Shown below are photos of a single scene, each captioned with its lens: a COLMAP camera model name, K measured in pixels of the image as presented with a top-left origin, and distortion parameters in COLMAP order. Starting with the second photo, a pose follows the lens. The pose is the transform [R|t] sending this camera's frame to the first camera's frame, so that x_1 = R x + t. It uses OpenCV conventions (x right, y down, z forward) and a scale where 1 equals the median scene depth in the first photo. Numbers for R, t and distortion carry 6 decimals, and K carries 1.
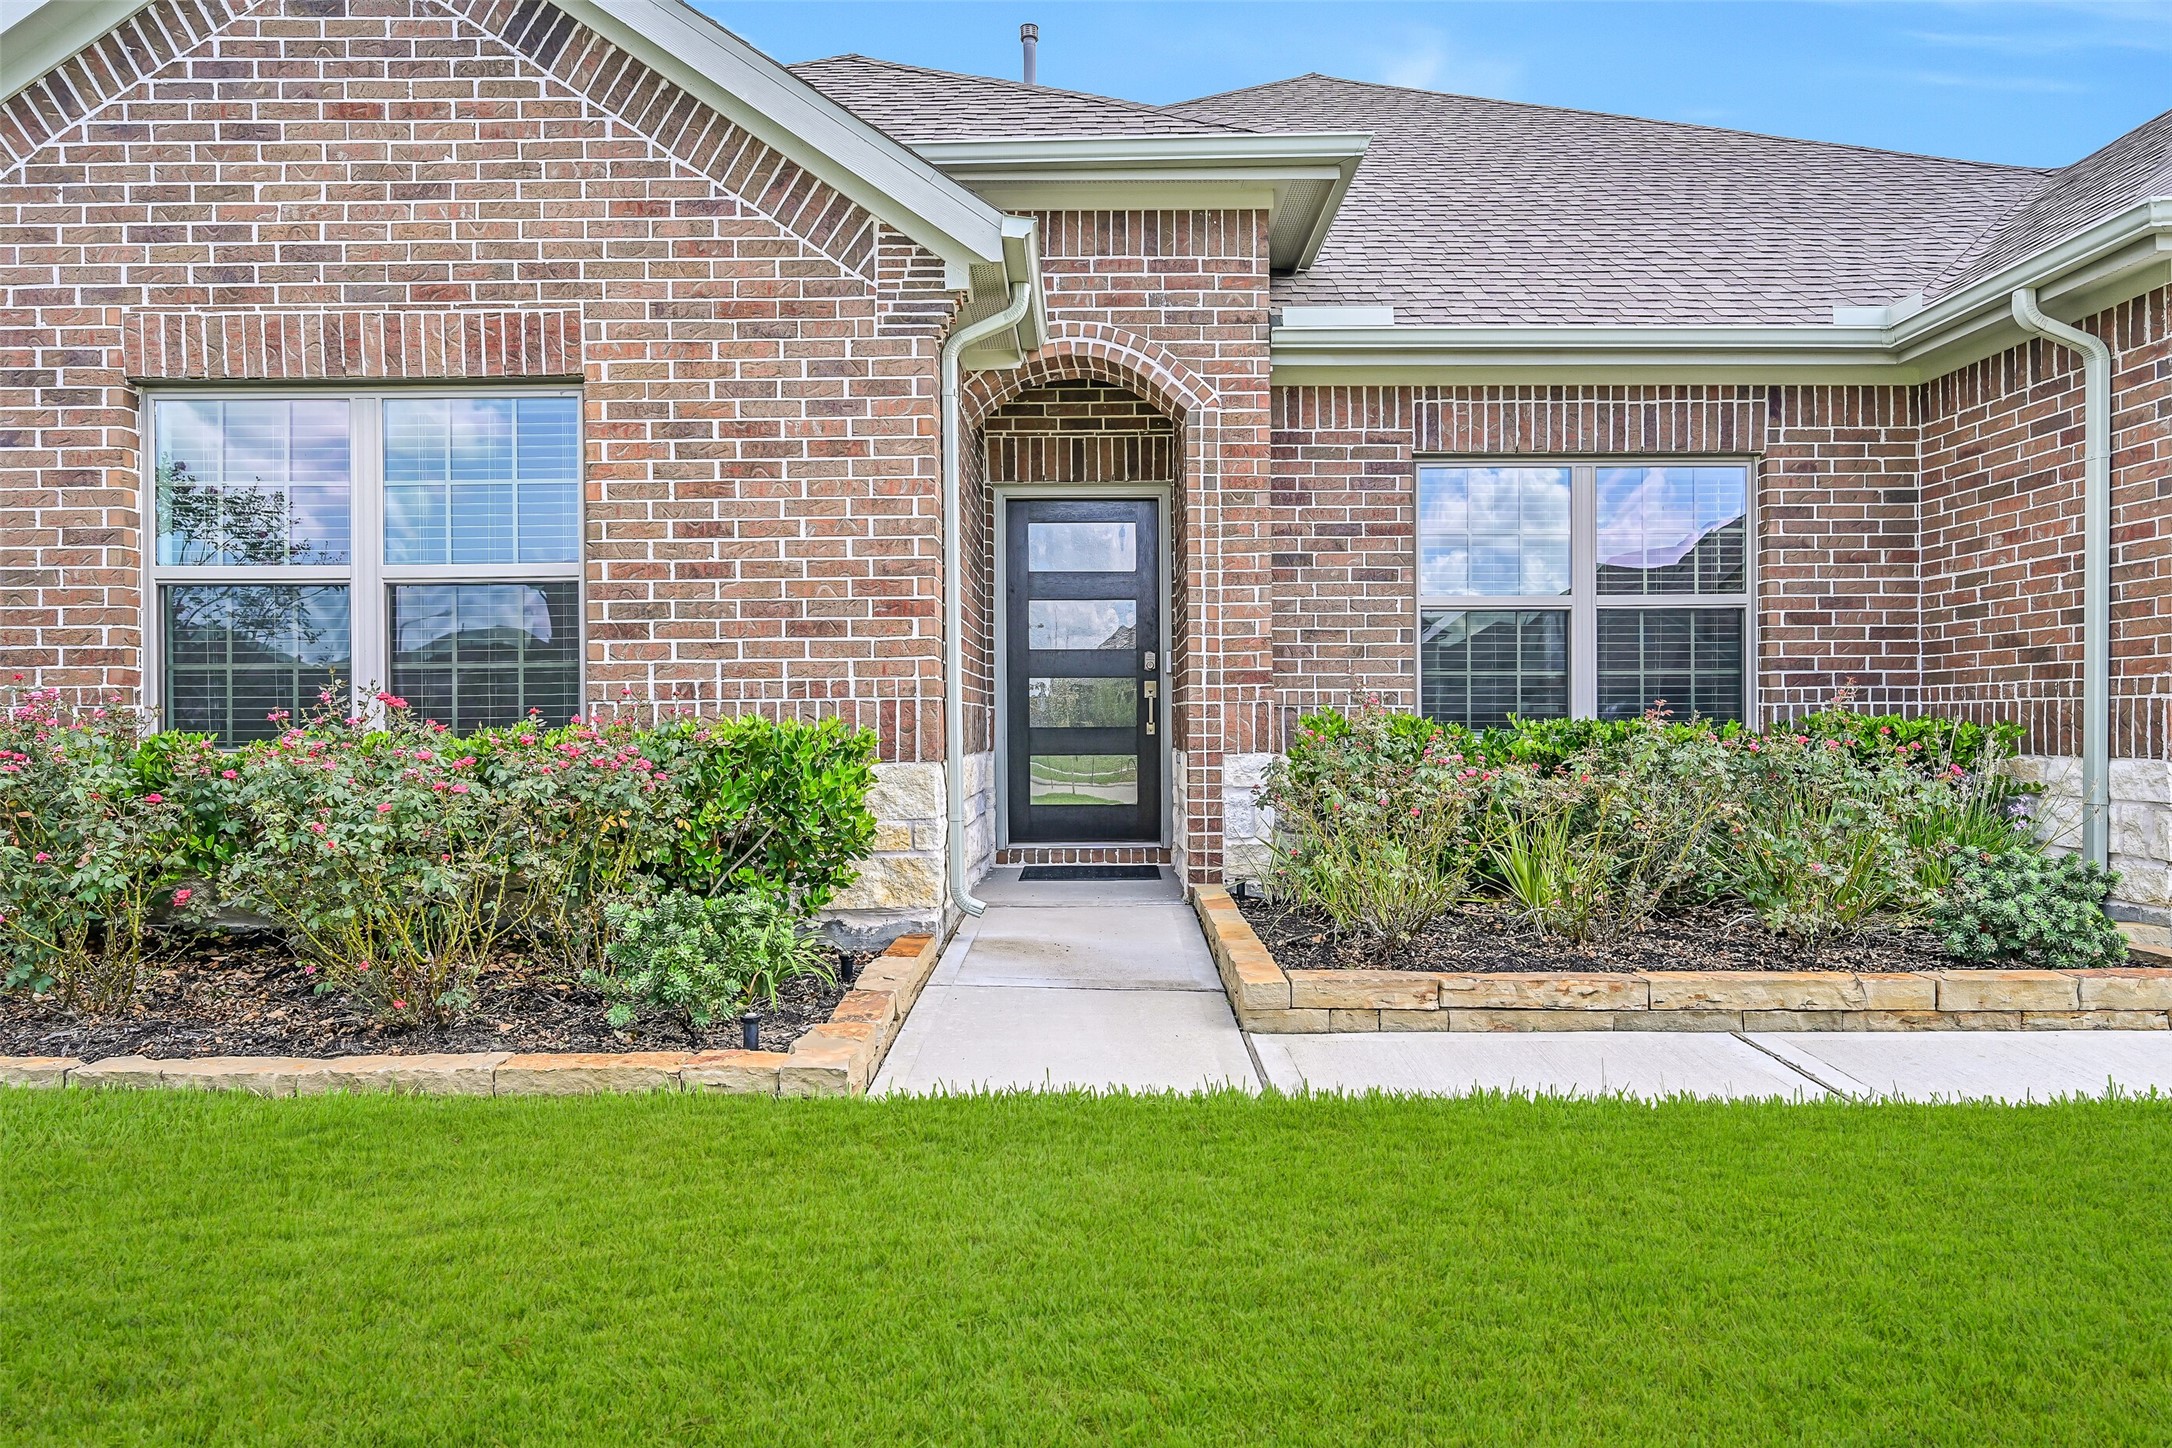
lens RADIAL K [[1245.3, 0, 1087.1], [0, 1245.3, 735.3], [0, 0, 1]] dist [-0.004970, -0.000395]
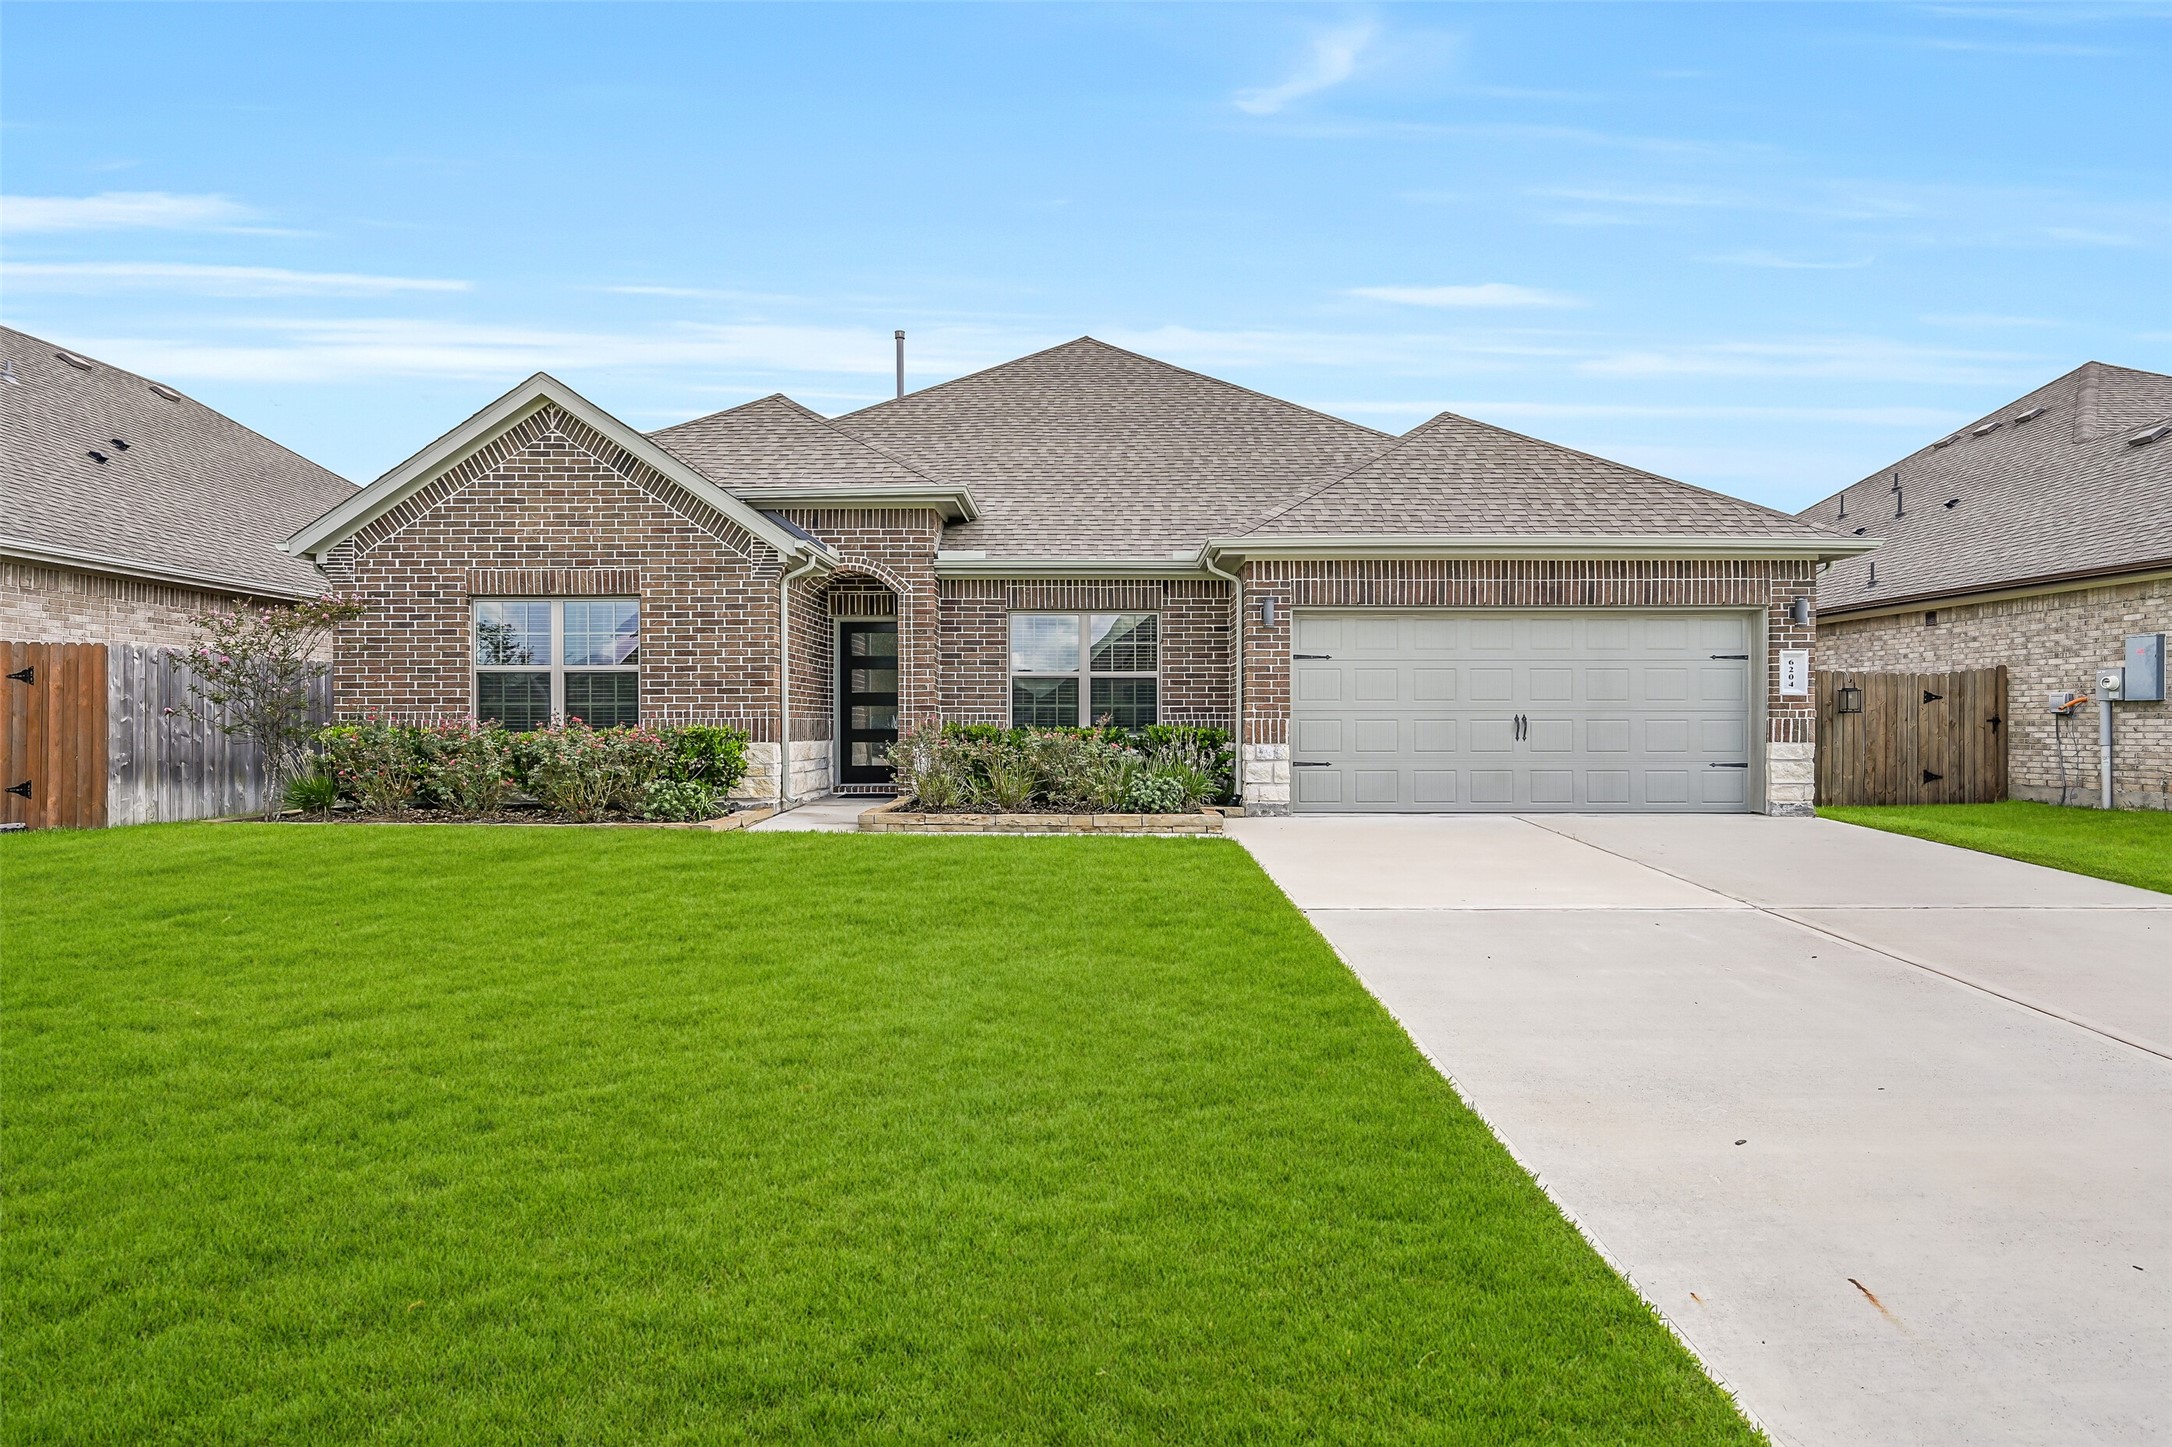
lens RADIAL K [[1103.5, 0, 1089.2], [0, 1103.5, 734.9], [0, 0, 1]] dist [-0.001316, -0.000828]
pose [[0.999934, 0.004874, -0.010384, 0.567660], [-0.004893, 0.999986, -0.001817, 0.007402], [0.010375, 0.001867, 0.999944, -1.318068]]
